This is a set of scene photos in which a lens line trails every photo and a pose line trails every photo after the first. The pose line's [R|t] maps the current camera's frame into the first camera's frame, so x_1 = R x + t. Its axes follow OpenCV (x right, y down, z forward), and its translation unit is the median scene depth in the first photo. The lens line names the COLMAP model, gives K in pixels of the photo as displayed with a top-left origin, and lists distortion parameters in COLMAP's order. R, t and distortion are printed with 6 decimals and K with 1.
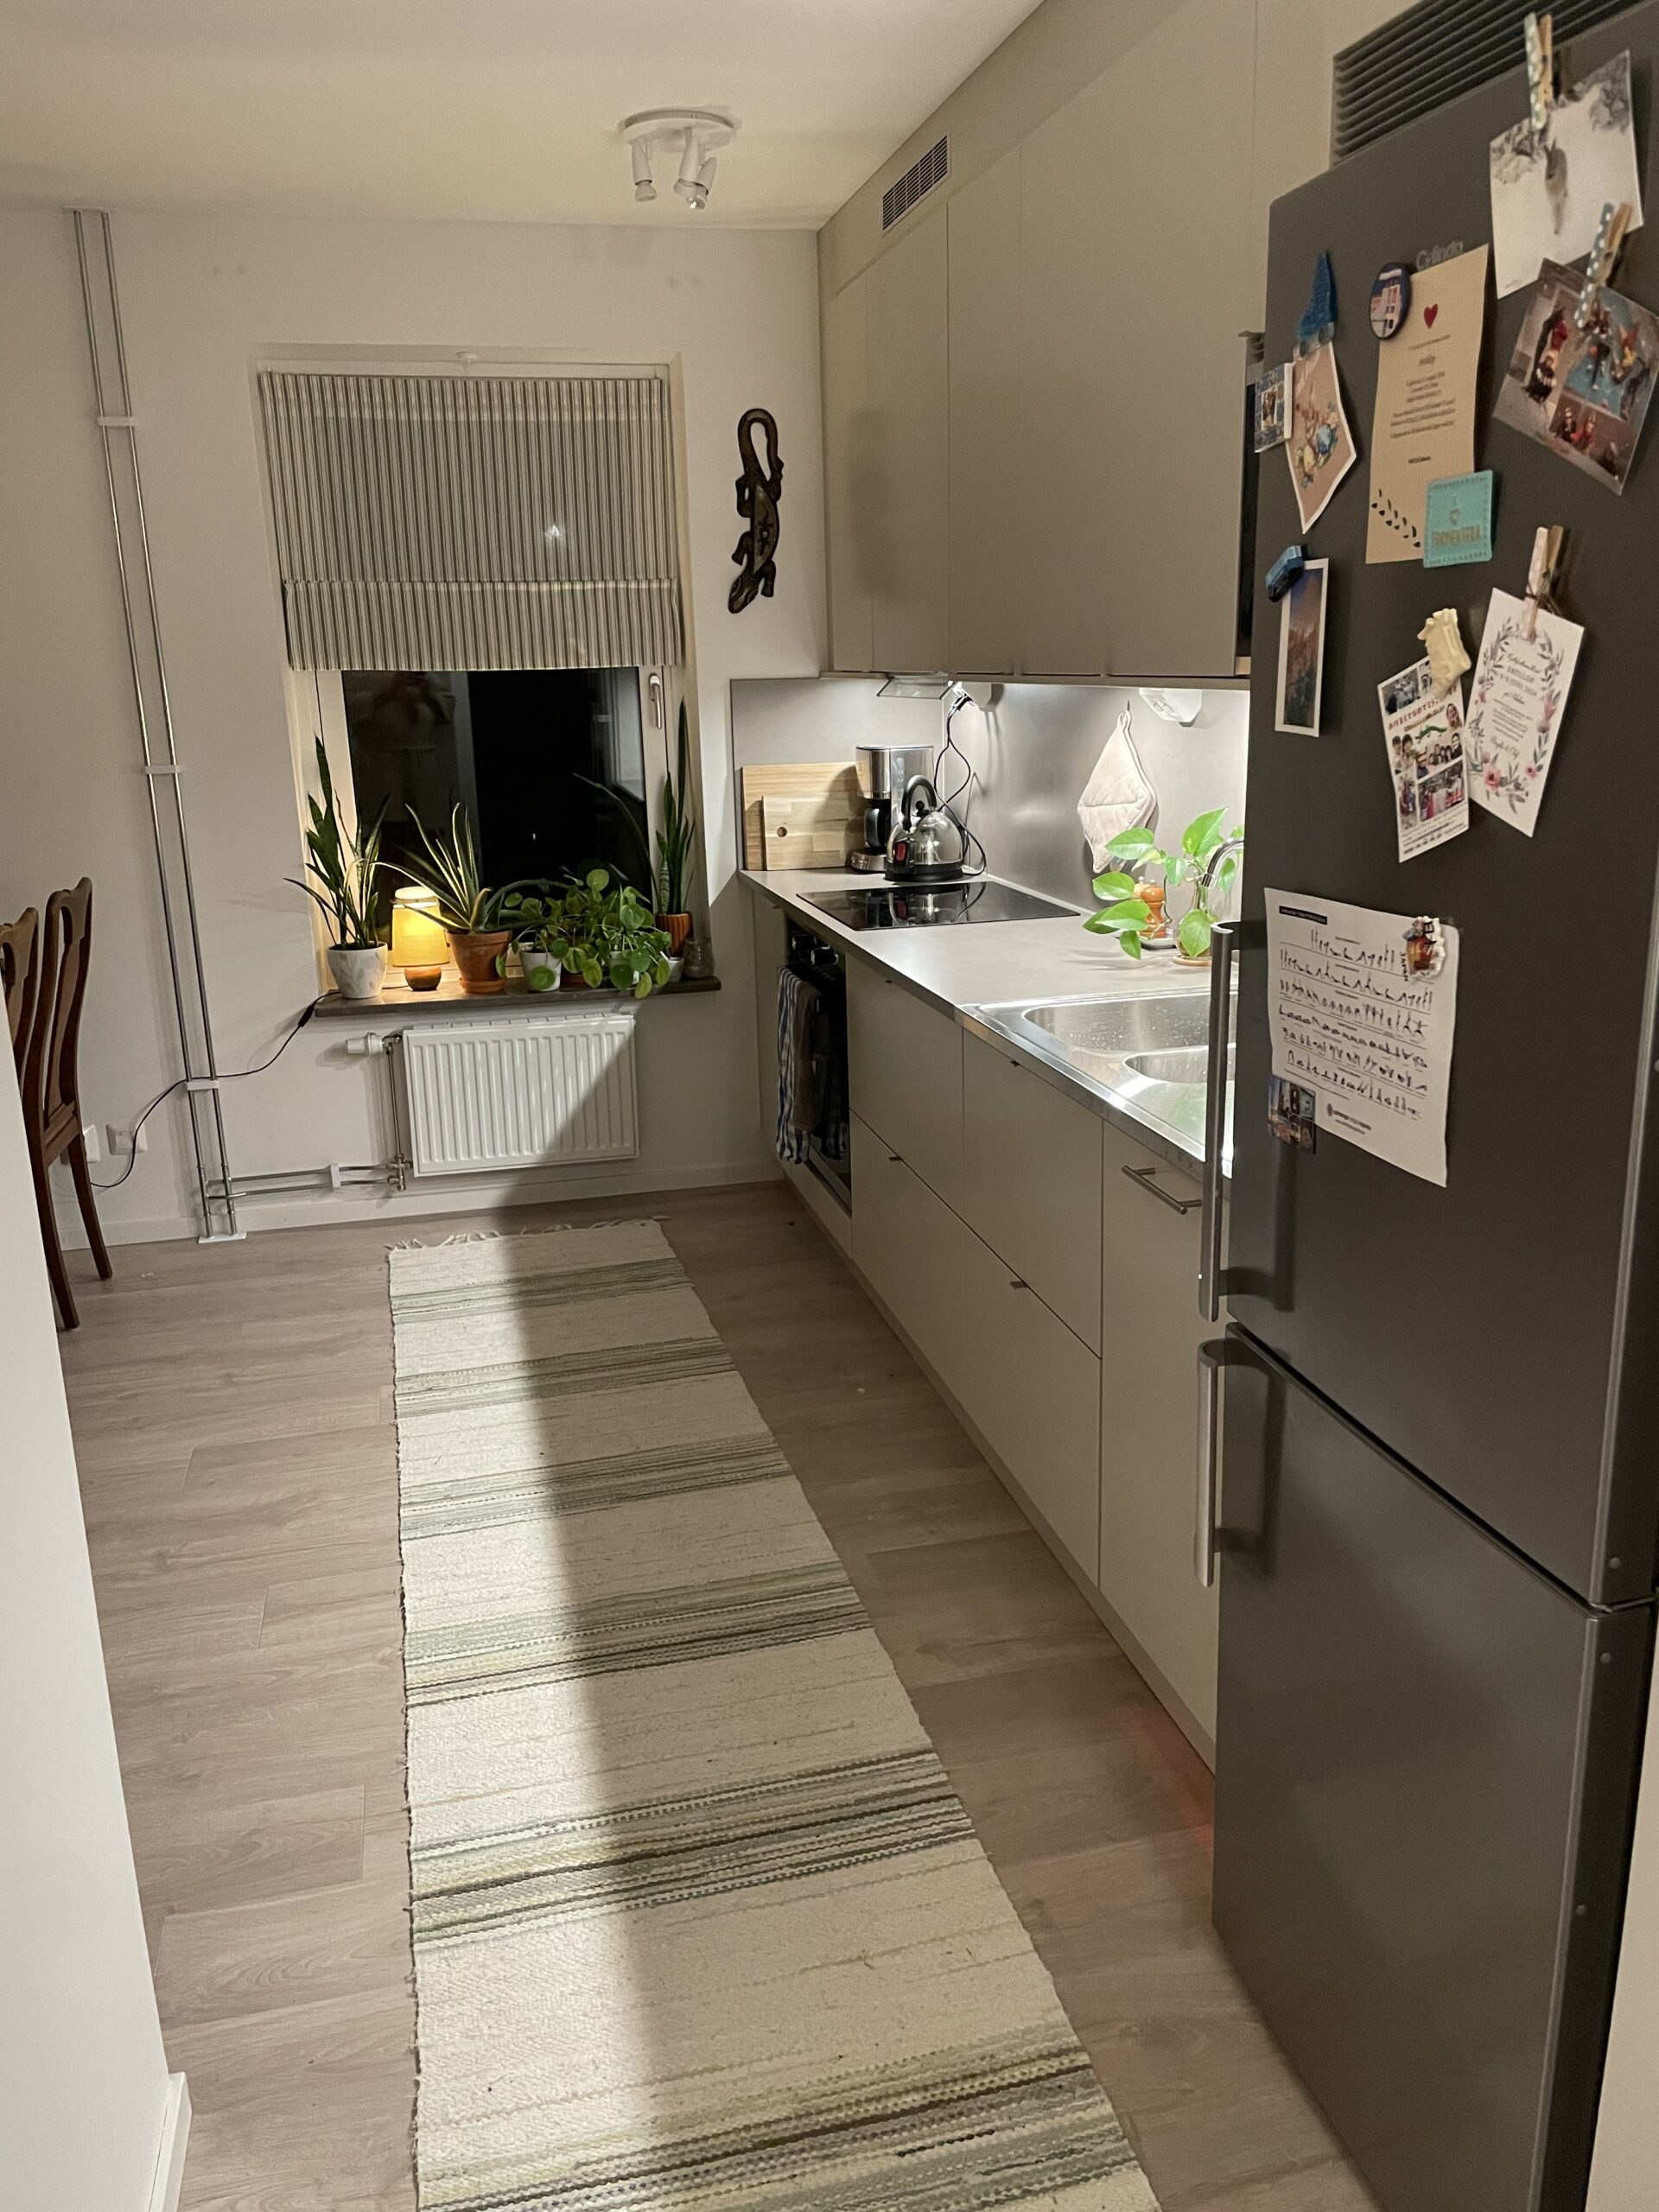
lens RADIAL K [[1660.4, 0, 829.5], [0, 1660.4, 1106.0], [0, 0, 1]] dist [0.092332, -0.135931]
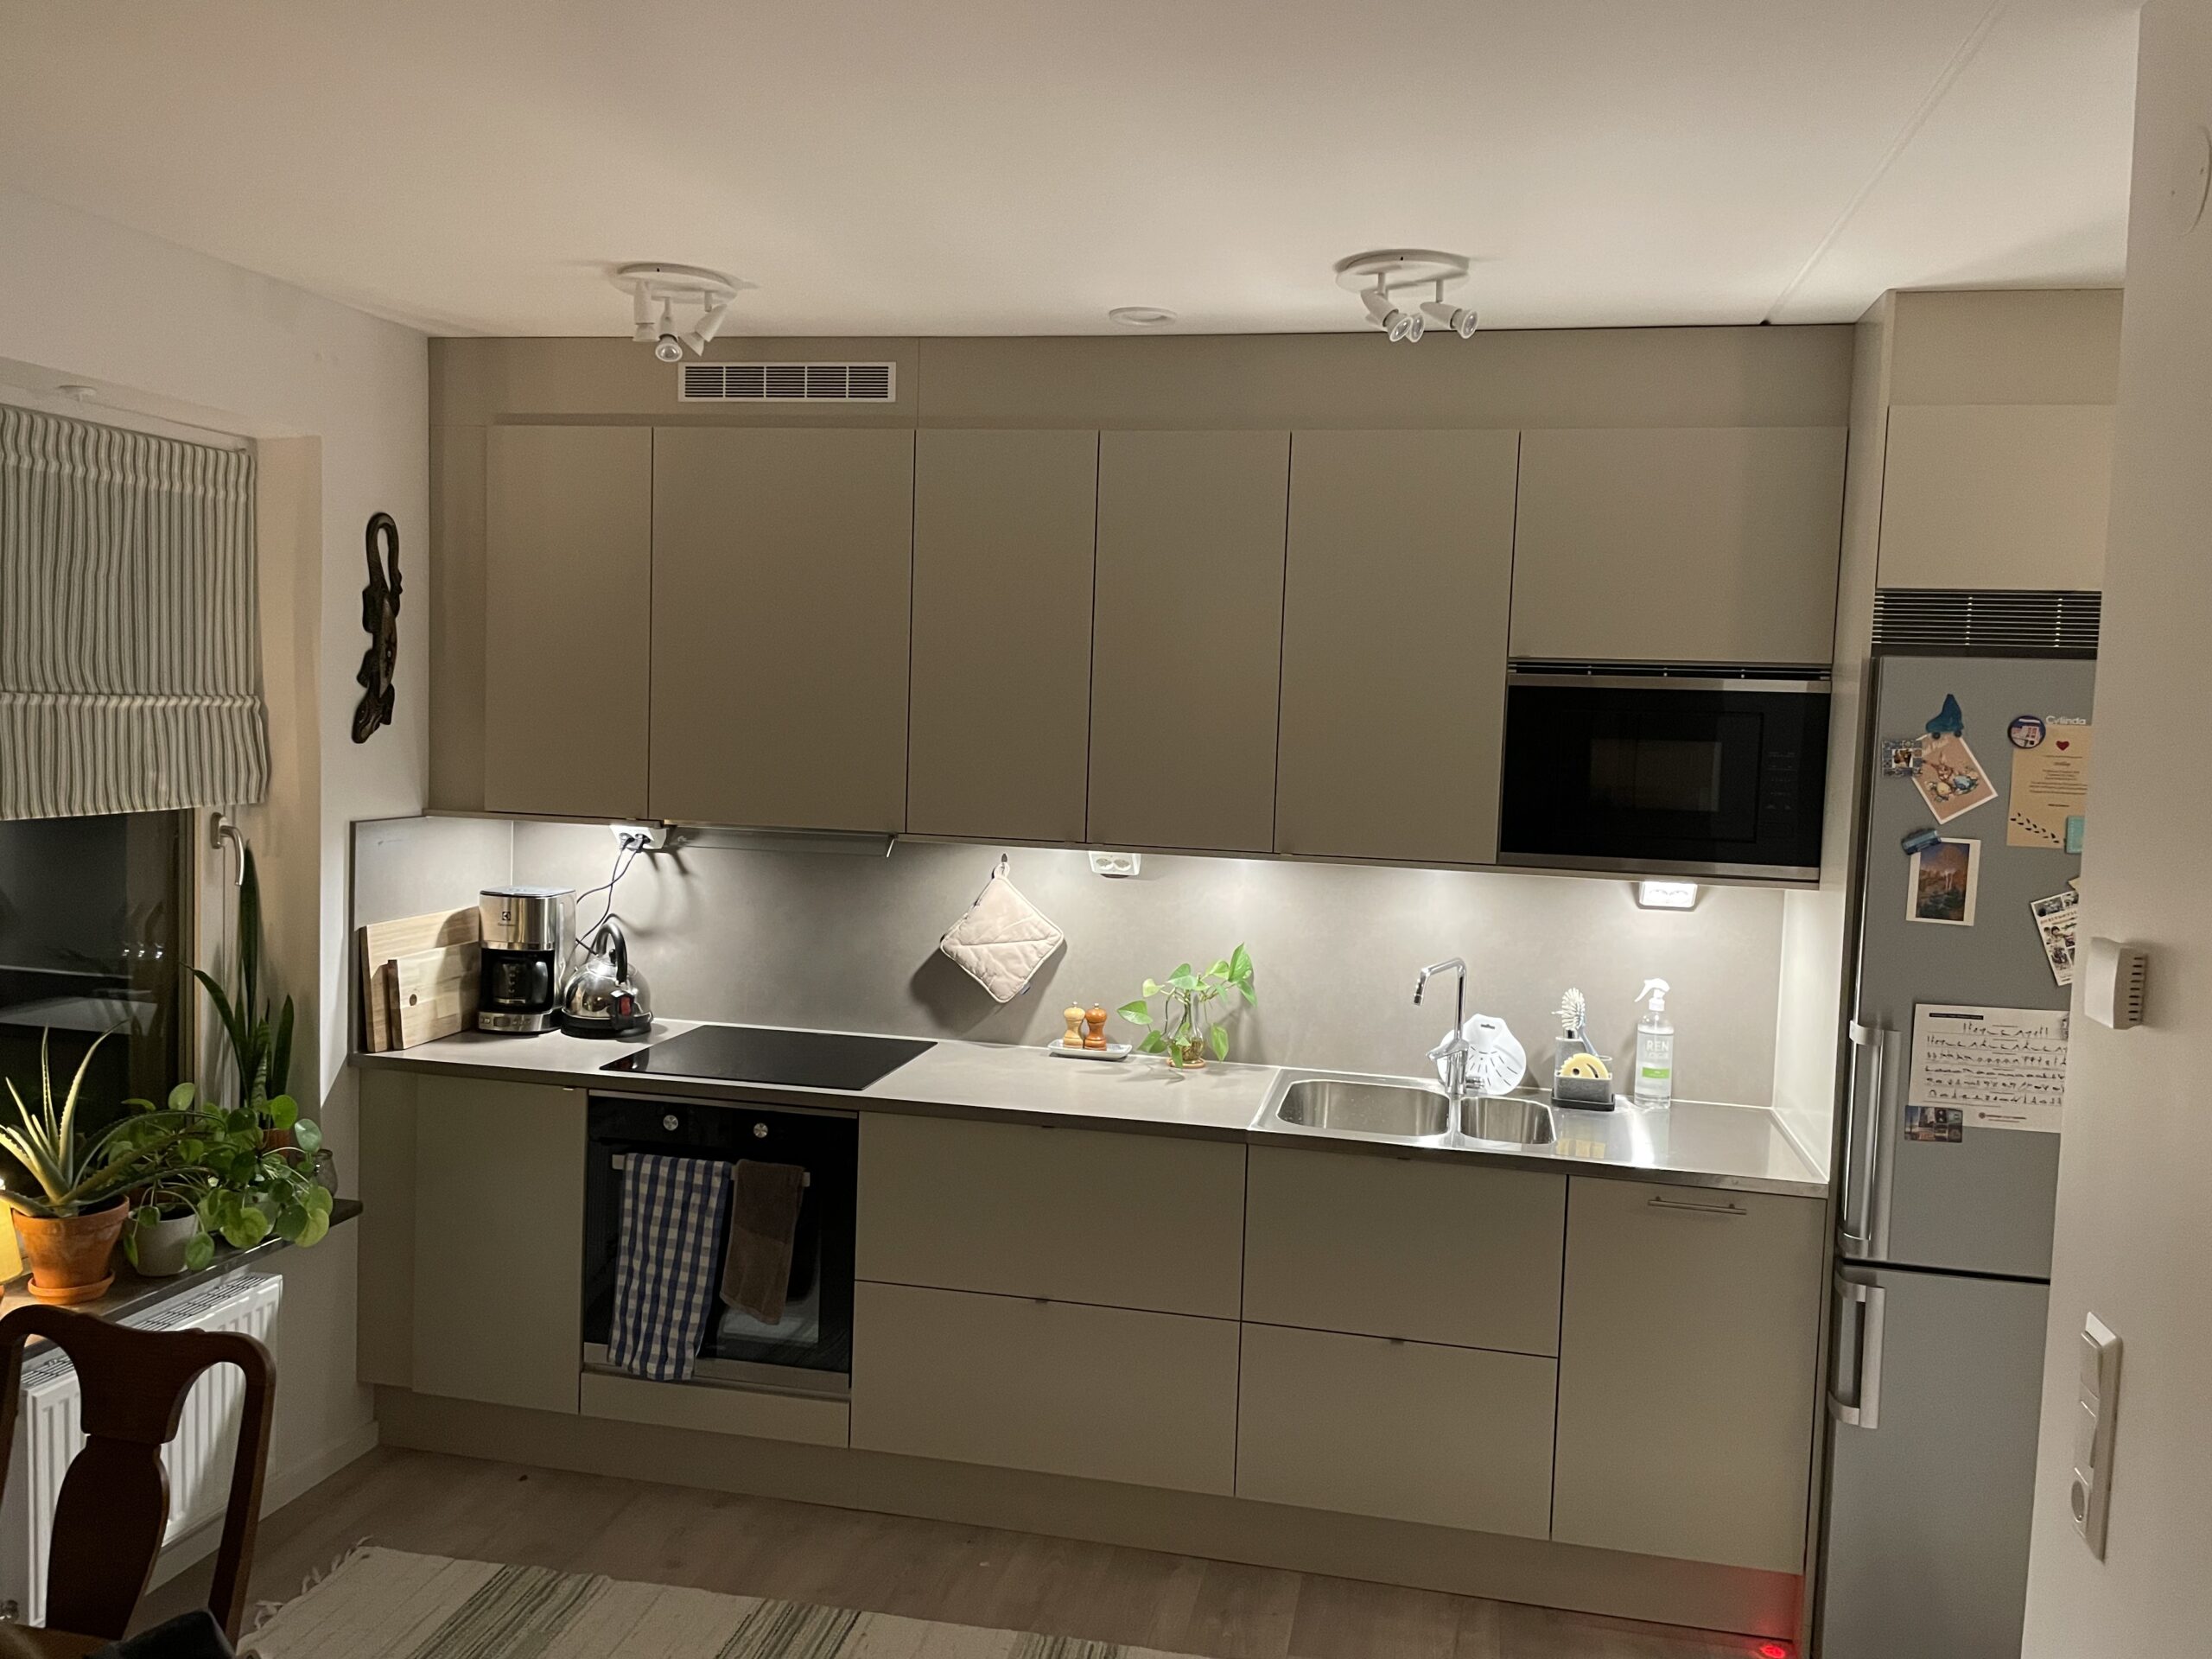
lens RADIAL K [[1660.4, 0, 1106.0], [0, 1660.4, 829.5], [0, 0, 1]] dist [0.092332, -0.135931]
pose [[0.430450, -0.026910, 0.902213, -0.822299], [0.191765, 0.979463, -0.062277, -0.172226], [-0.882008, 0.199820, 0.426770, 0.441313]]
